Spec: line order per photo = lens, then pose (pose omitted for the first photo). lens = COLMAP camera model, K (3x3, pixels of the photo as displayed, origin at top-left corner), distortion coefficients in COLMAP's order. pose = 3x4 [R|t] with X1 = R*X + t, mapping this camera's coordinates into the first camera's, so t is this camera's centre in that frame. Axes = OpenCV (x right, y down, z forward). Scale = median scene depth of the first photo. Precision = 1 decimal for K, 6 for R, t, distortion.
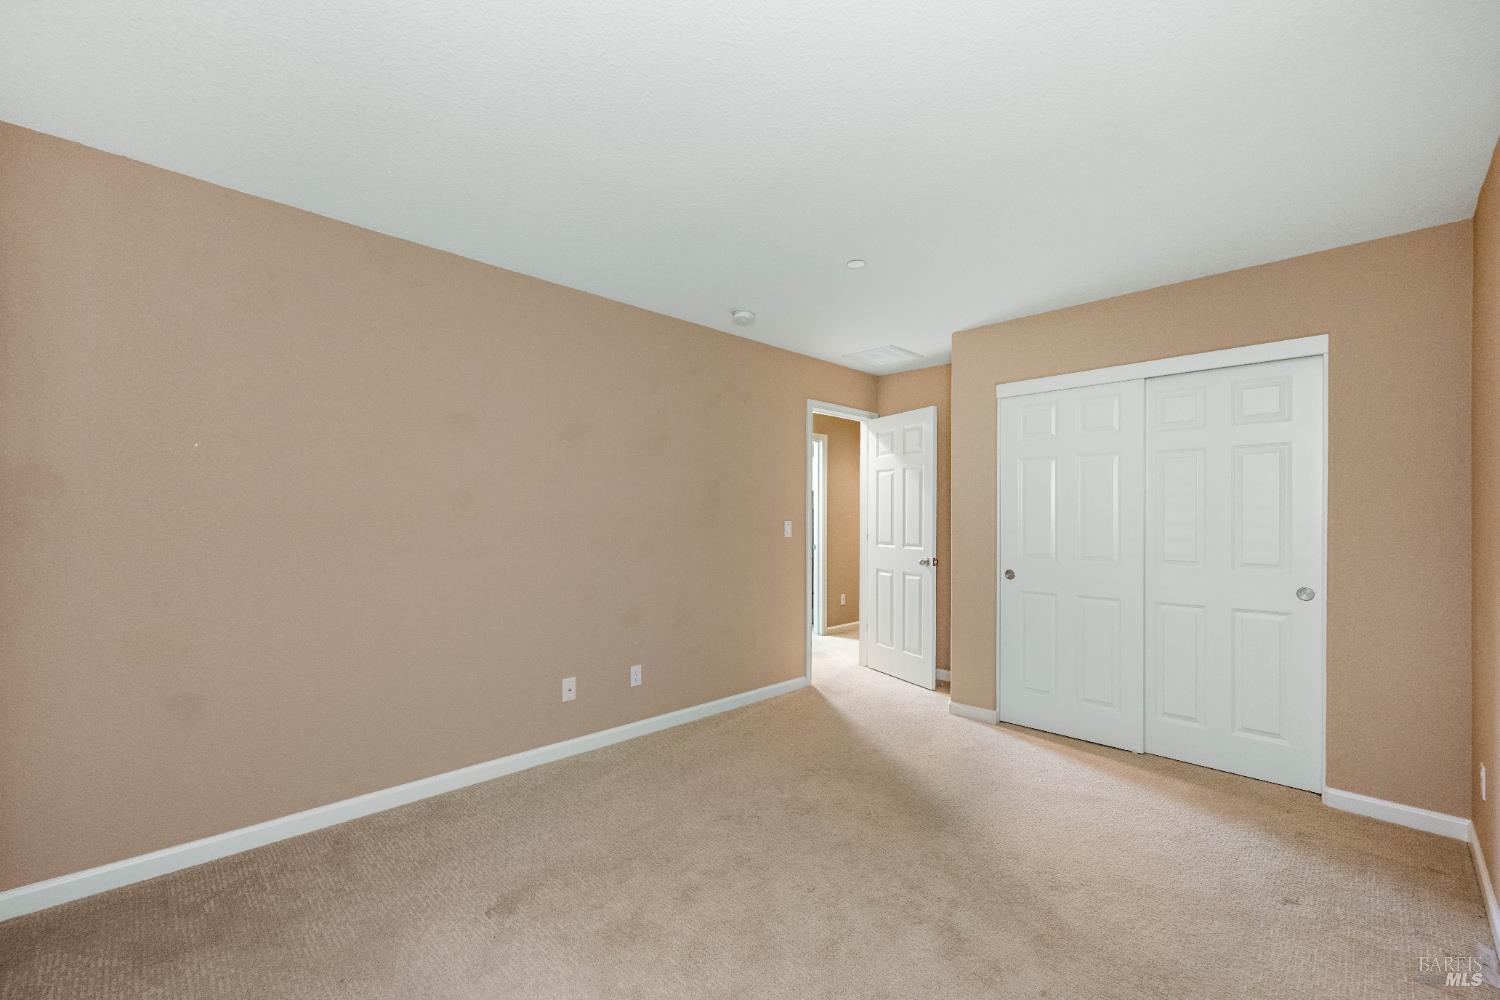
lens RADIAL K [[608.9, 0, 749.5], [0, 608.9, 515.2], [0, 0, 1]] dist [0.000388, 0.000098]
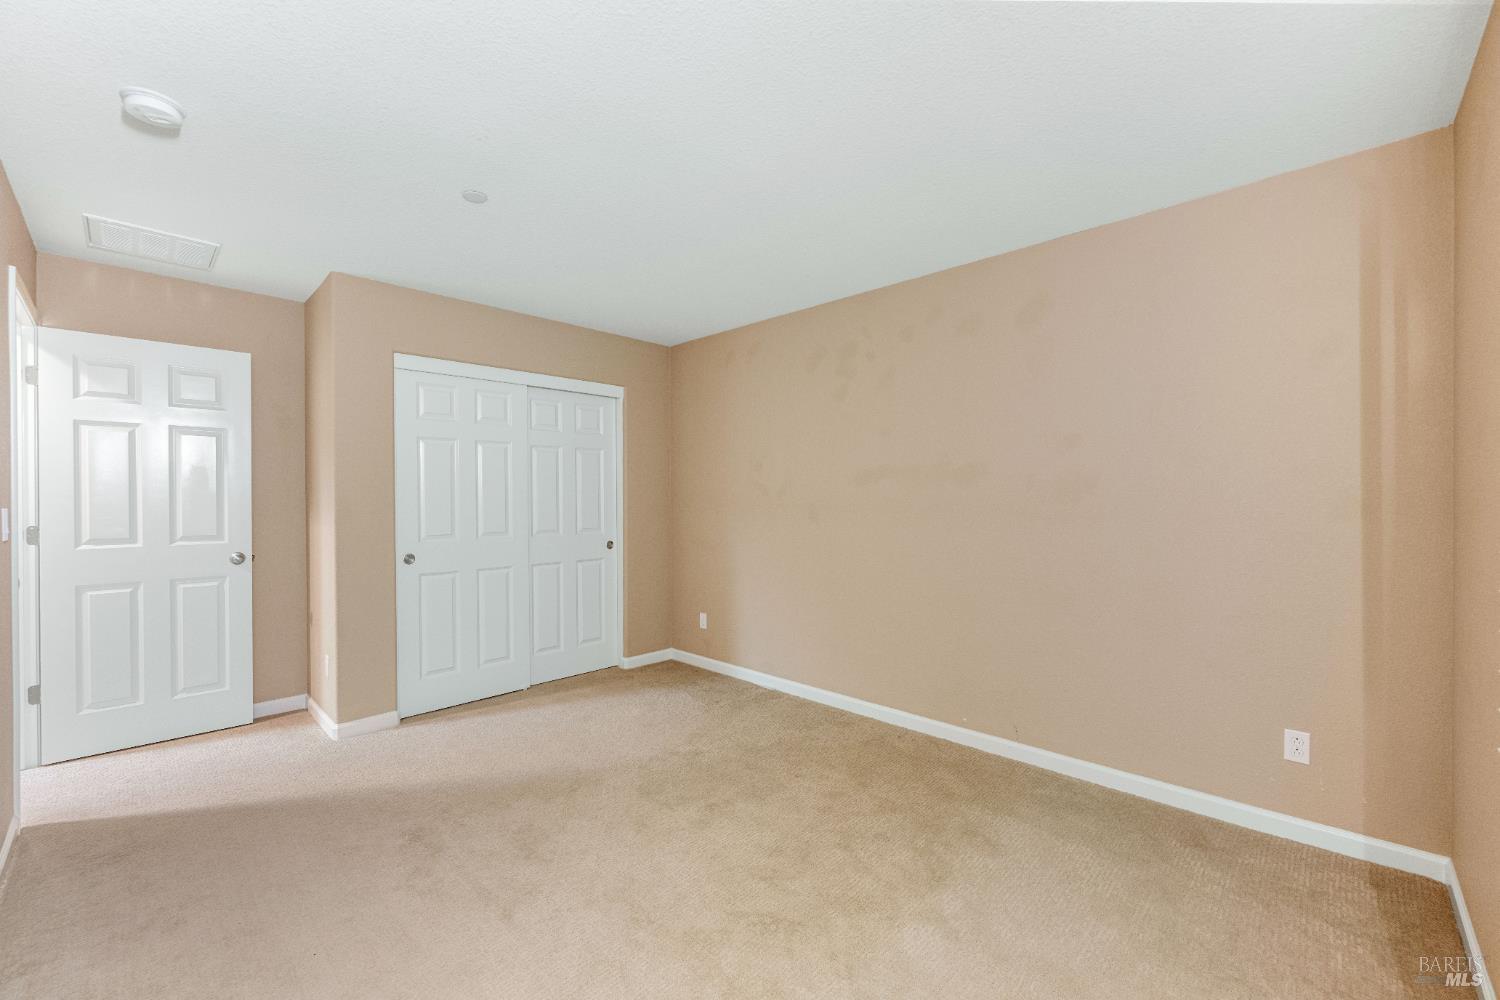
lens RADIAL K [[600.9, 0, 750.0], [0, 600.9, 500.0], [0, 0, 1]] dist [-0.000198, -0.000034]
pose [[-0.010449, -0.003026, 0.999941, -0.540816], [0.003244, 0.999990, 0.003060, 0.006377], [-0.999940, 0.003276, -0.010439, 0.520358]]
